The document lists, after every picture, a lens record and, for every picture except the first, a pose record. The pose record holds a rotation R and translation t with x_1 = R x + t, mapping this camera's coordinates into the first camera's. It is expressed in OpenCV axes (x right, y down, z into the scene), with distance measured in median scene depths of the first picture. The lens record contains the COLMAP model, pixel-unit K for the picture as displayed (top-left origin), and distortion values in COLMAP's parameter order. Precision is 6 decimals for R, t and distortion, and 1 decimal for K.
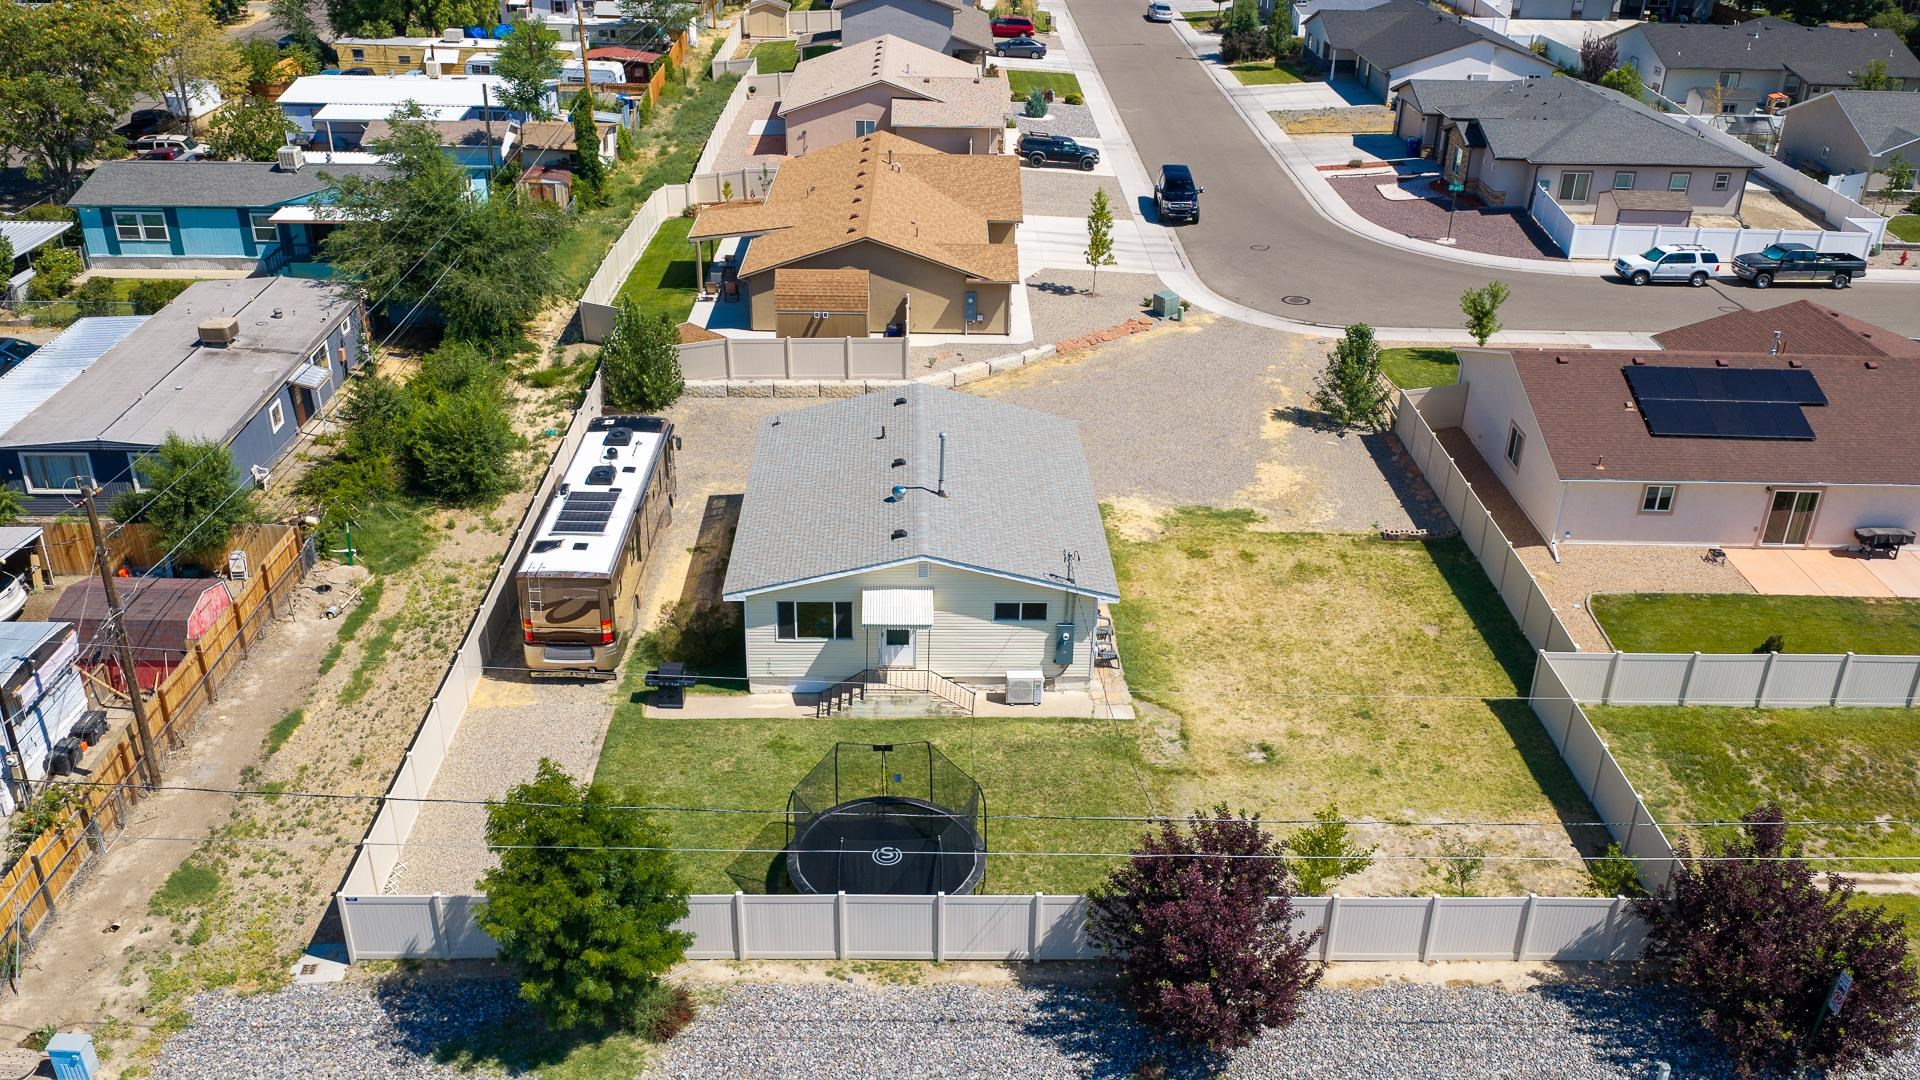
lens RADIAL K [[1585.0, 0, 966.6], [0, 1585.0, 541.2], [0, 0, 1]] dist [0.024023, -0.052210]
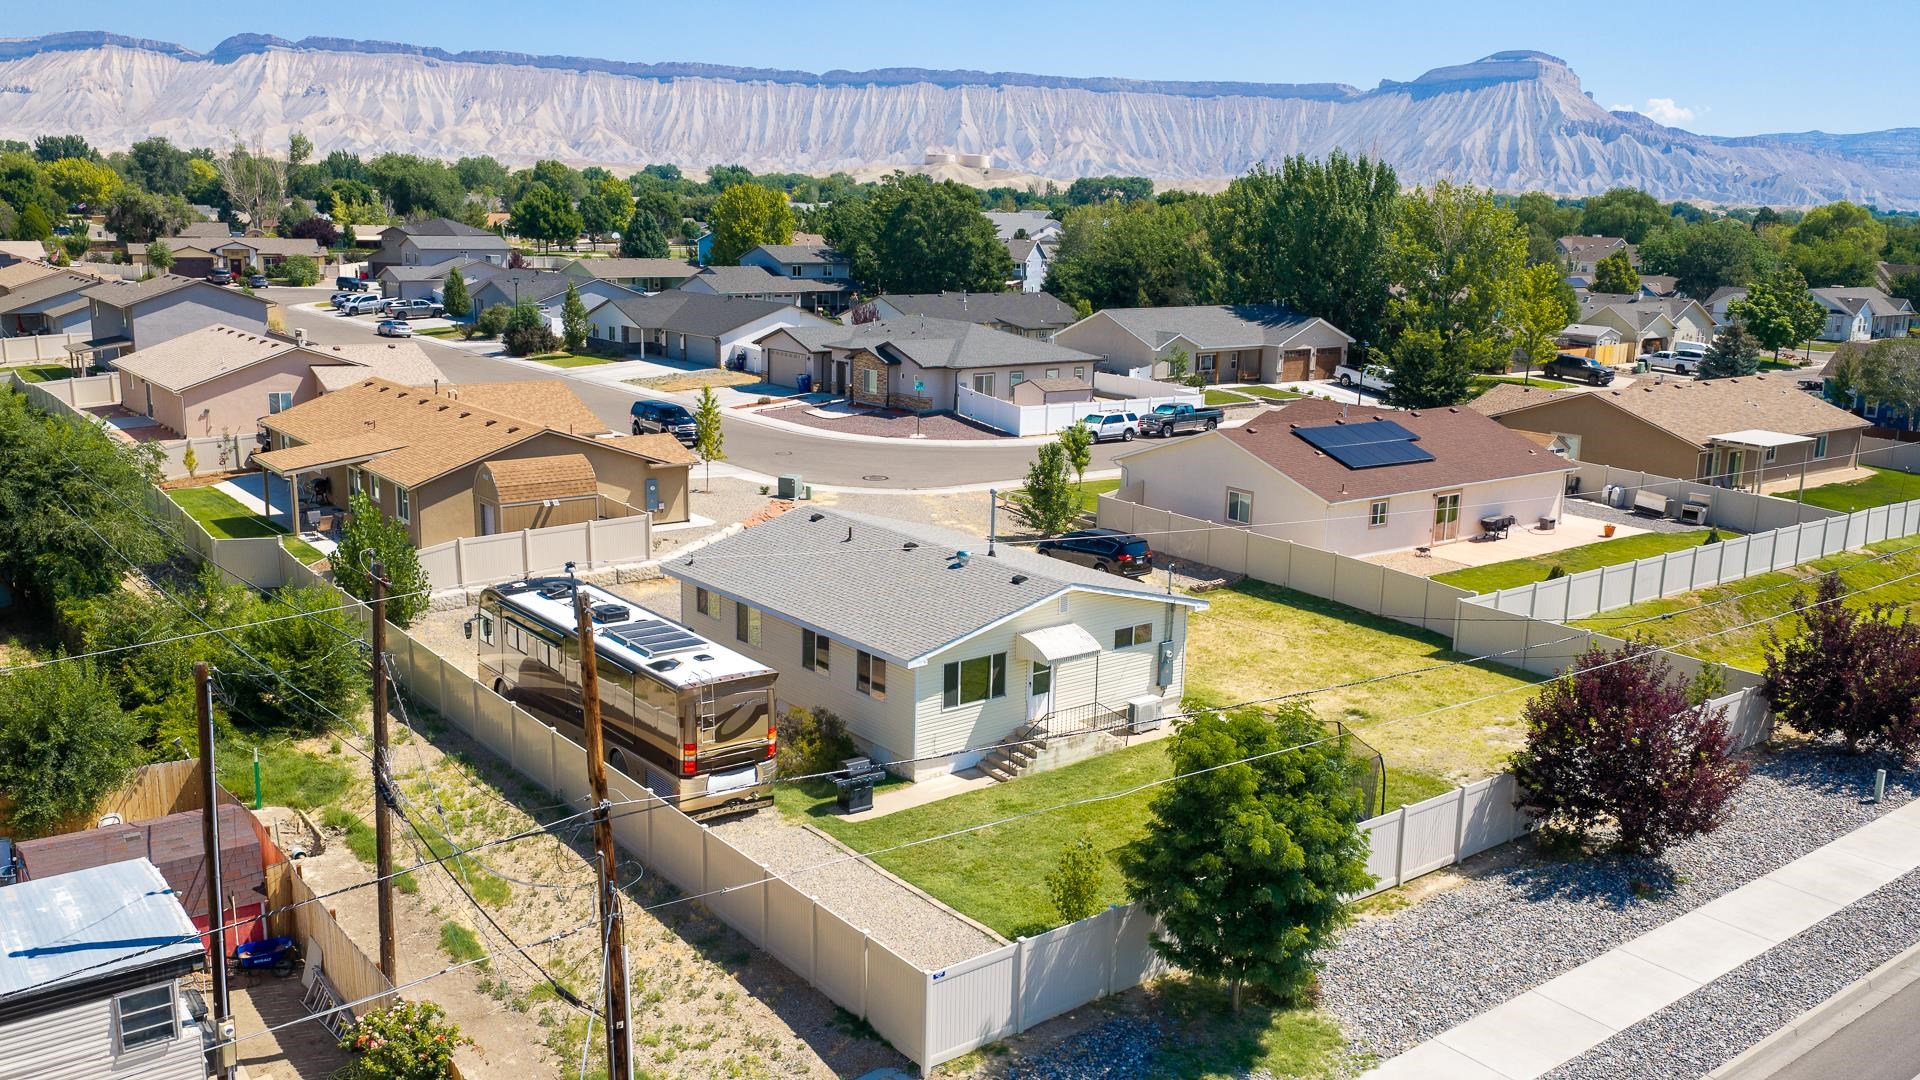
lens RADIAL K [[1585.0, 0, 966.6], [0, 1585.0, 541.2], [0, 0, 1]] dist [0.024023, -0.052210]
pose [[0.799548, -0.128437, 0.586709, -0.535179], [0.265021, 0.952068, -0.152743, 0.095287], [-0.538969, 0.277615, 0.795263, 0.203154]]
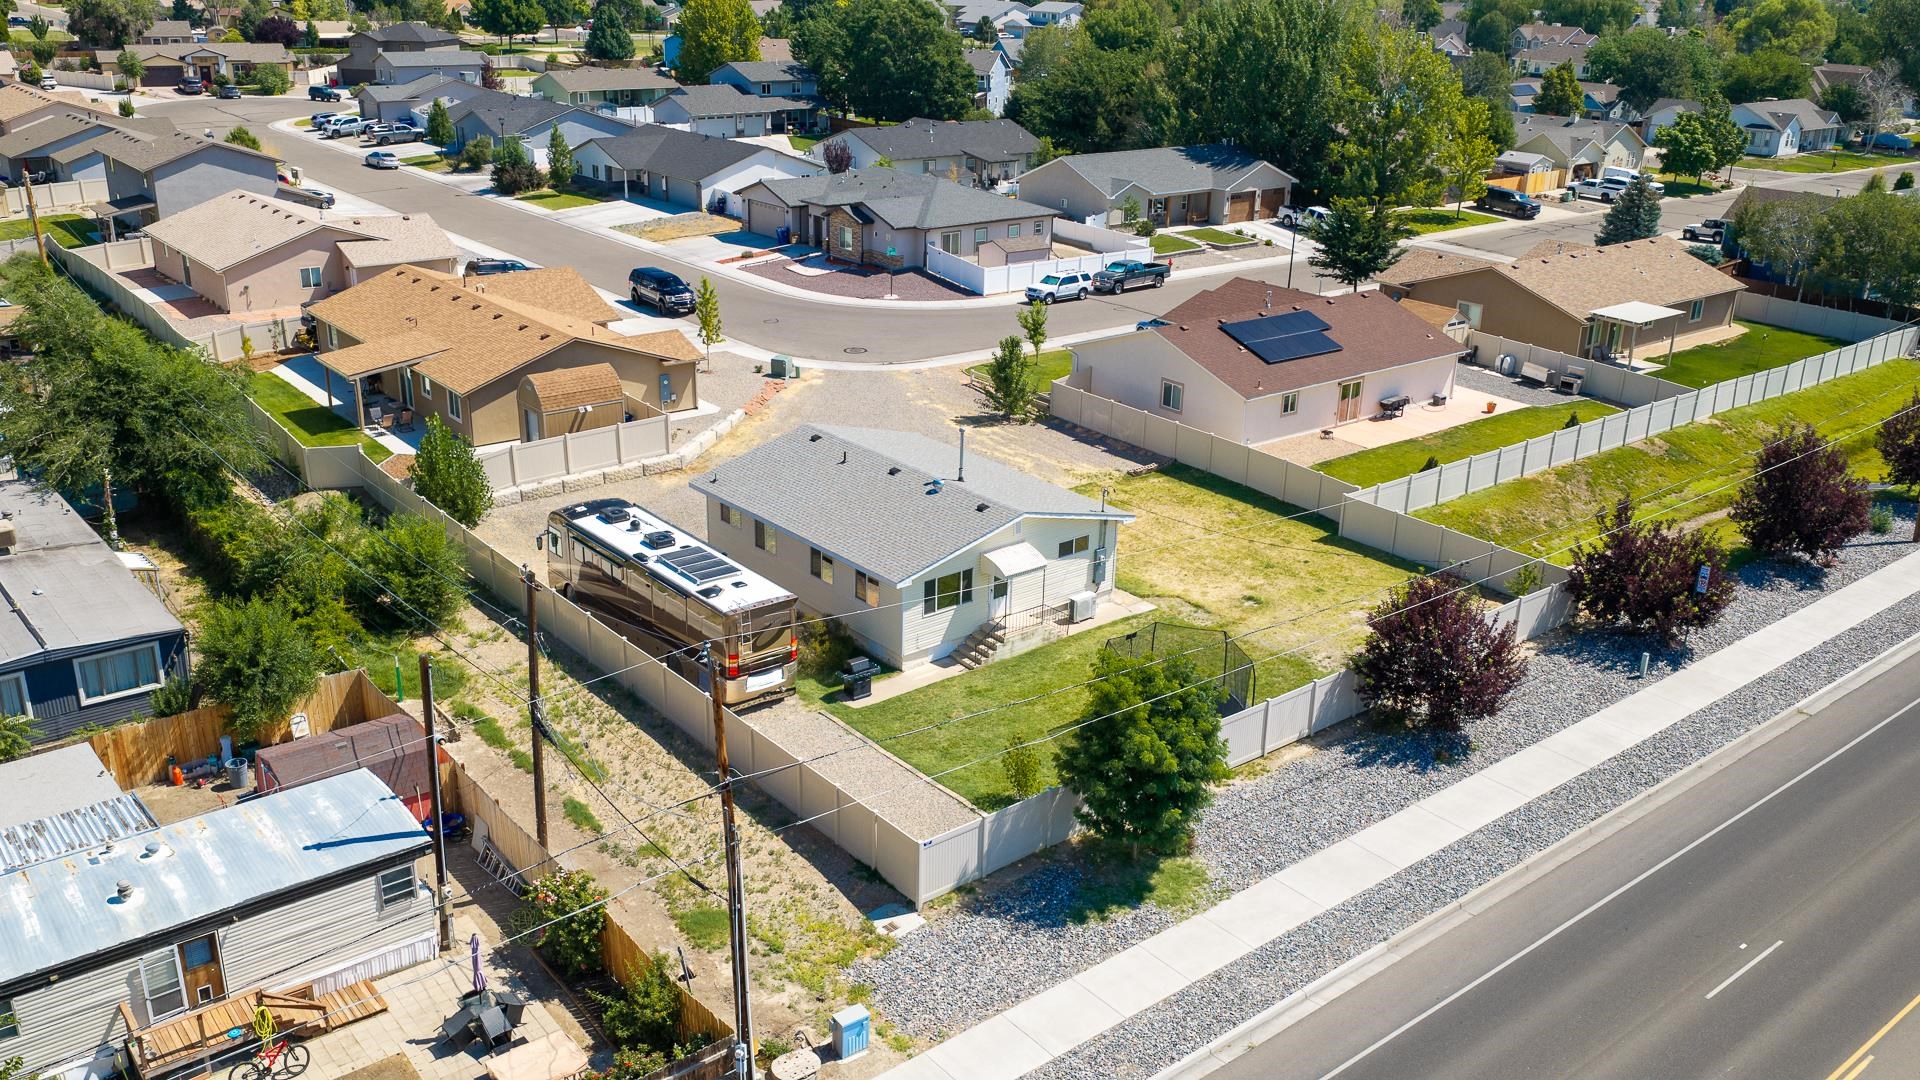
lens RADIAL K [[1585.0, 0, 966.6], [0, 1585.0, 541.2], [0, 0, 1]] dist [0.024023, -0.052210]
pose [[0.785791, -0.220375, 0.577899, -0.644840], [0.272689, 0.962094, -0.003902, 0.018709], [-0.555134, 0.160653, 0.816099, 0.012773]]
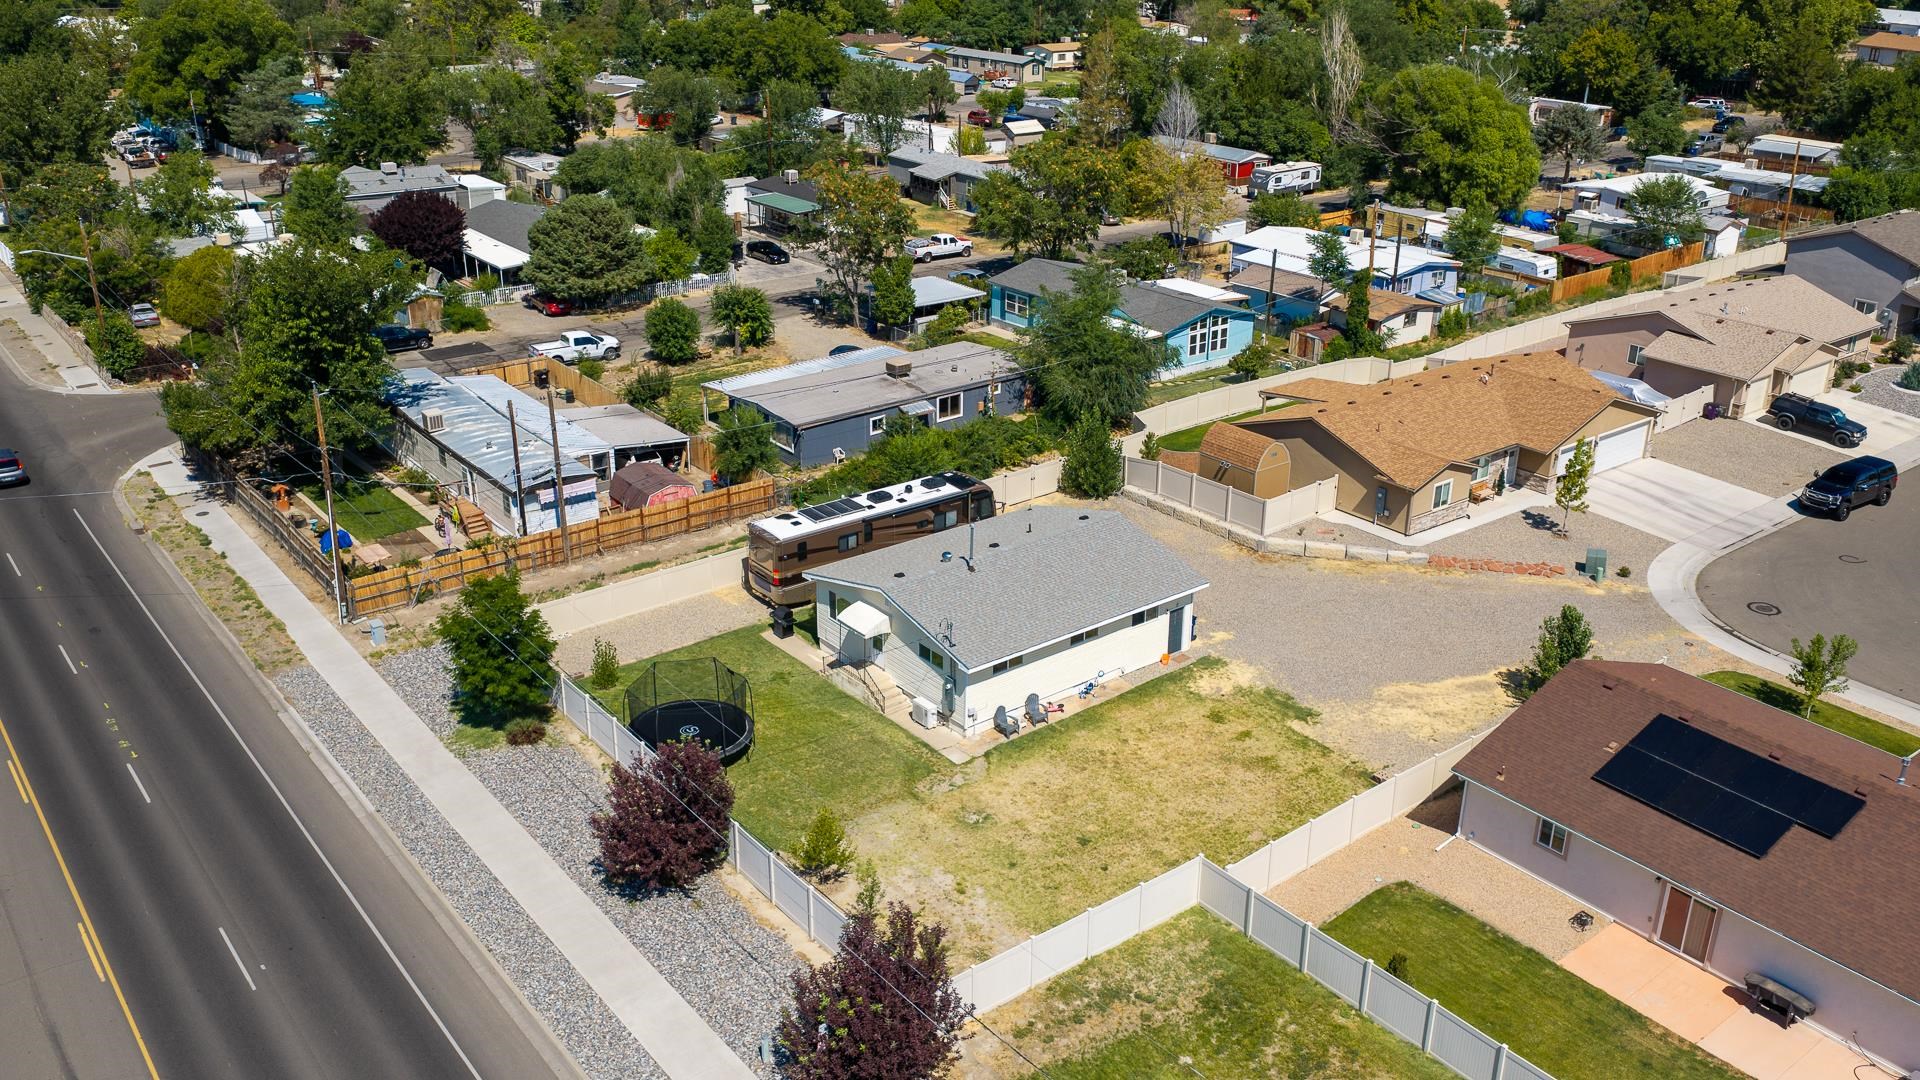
lens RADIAL K [[1585.0, 0, 966.6], [0, 1585.0, 541.2], [0, 0, 1]] dist [0.024023, -0.052210]
pose [[0.601511, 0.293262, -0.743090, 0.870266], [-0.357514, 0.930654, 0.077887, -0.138033], [0.714401, 0.218815, 0.664644, 0.084808]]
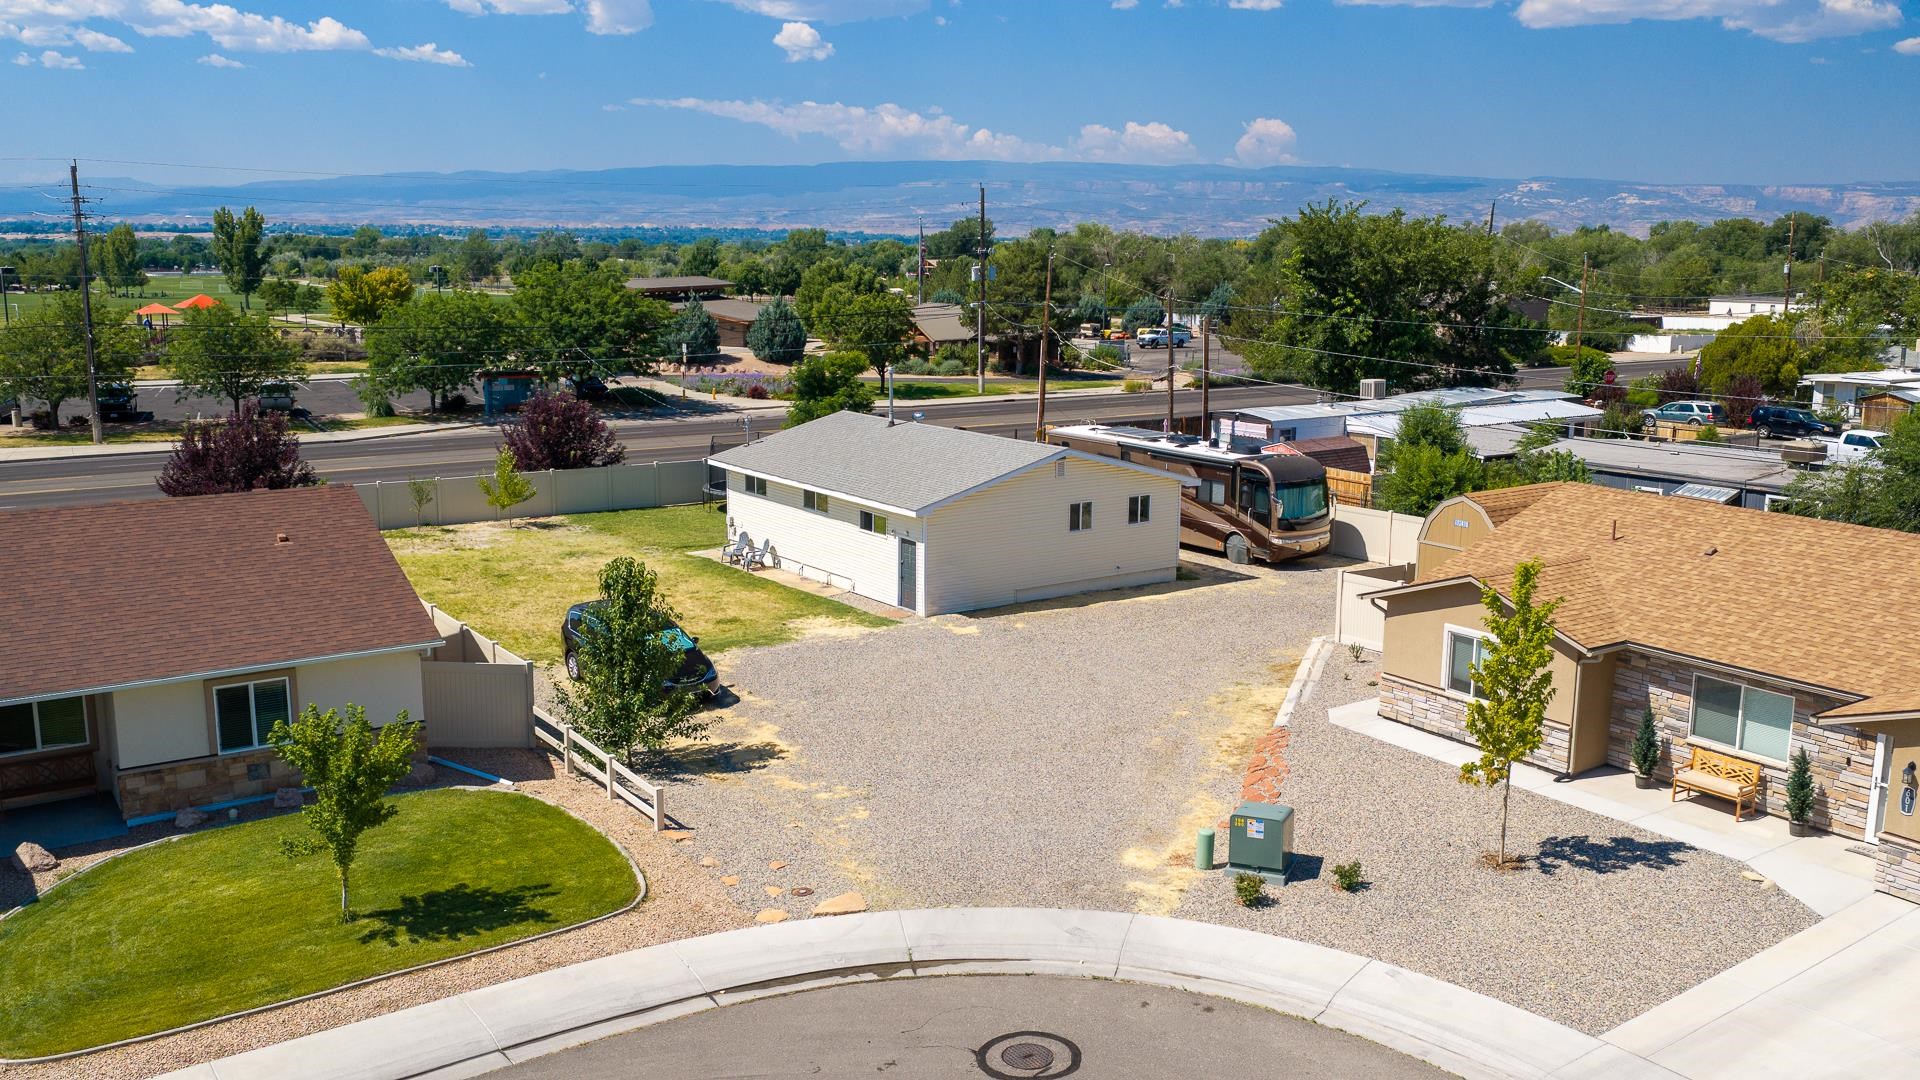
lens RADIAL K [[1585.0, 0, 966.6], [0, 1585.0, 541.2], [0, 0, 1]] dist [0.024023, -0.052210]
pose [[-0.832086, 0.078796, -0.549020, 0.512771], [-0.270130, 0.806954, 0.525219, -0.516009], [0.484419, 0.585335, -0.650170, 1.621920]]
